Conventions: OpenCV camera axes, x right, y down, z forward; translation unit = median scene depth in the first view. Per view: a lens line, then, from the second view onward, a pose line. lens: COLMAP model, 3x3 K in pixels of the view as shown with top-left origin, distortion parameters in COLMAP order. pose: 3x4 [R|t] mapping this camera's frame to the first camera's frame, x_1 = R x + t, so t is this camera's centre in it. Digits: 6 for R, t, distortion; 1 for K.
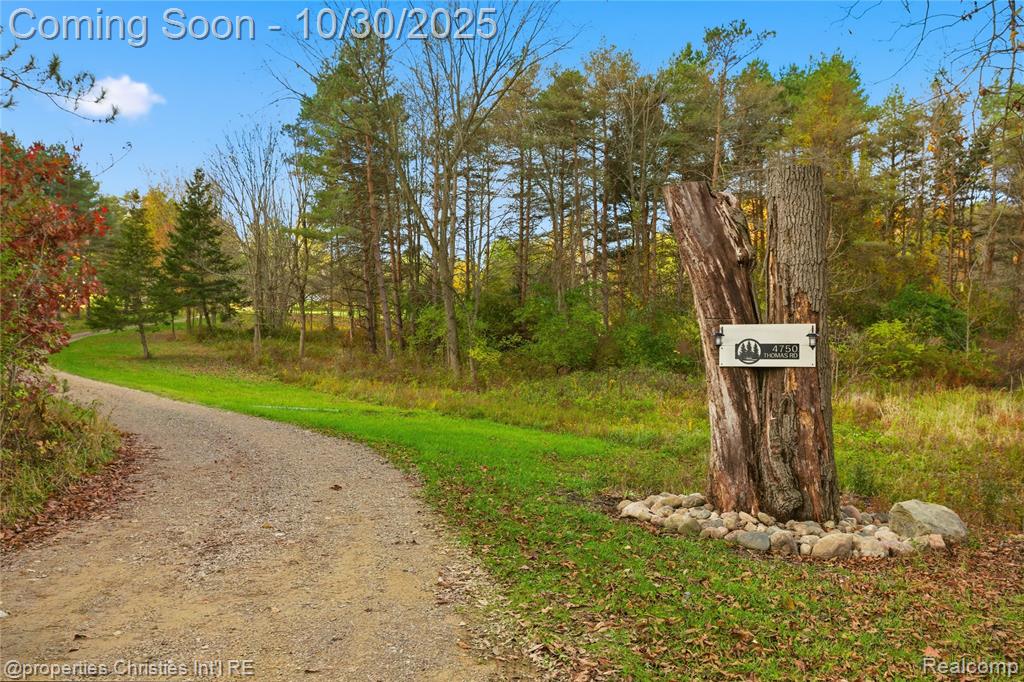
lens RADIAL K [[944.4, 0, 511.8], [0, 944.4, 340.7], [0, 0, 1]] dist [-0.009280, 0.000000]
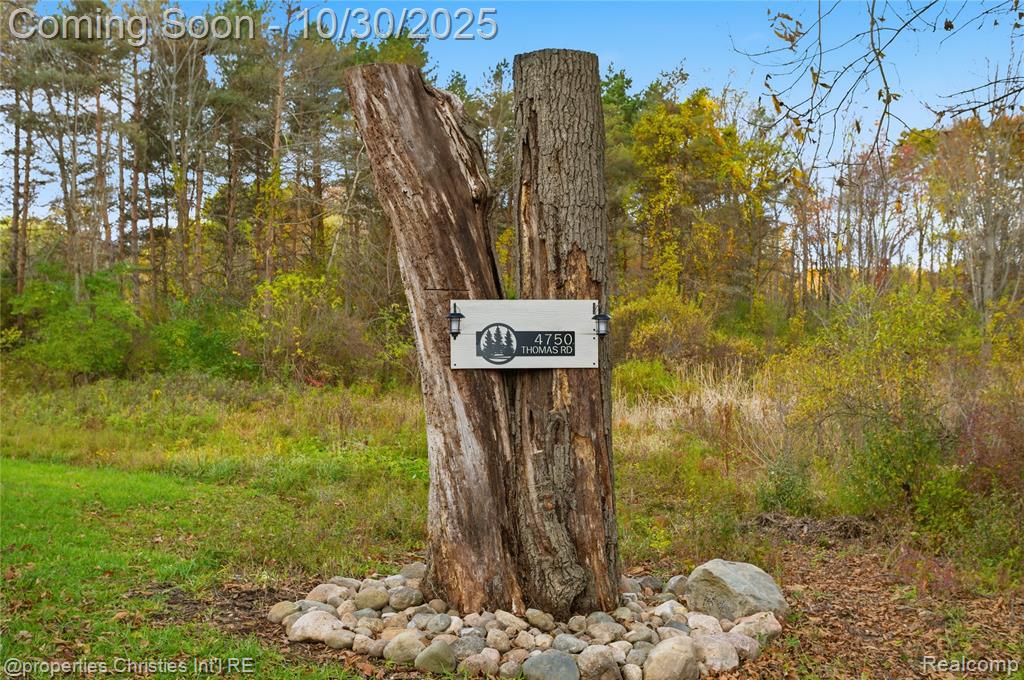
lens RADIAL K [[988.8, 0, 513.6], [0, 988.8, 343.2], [0, 0, 1]] dist [-0.000708, 0.000000]
pose [[0.883354, 0.000304, 0.468707, -0.040539], [0.000116, 1.000000, -0.000866, 0.011149], [-0.468707, 0.000819, 0.883353, 0.412948]]
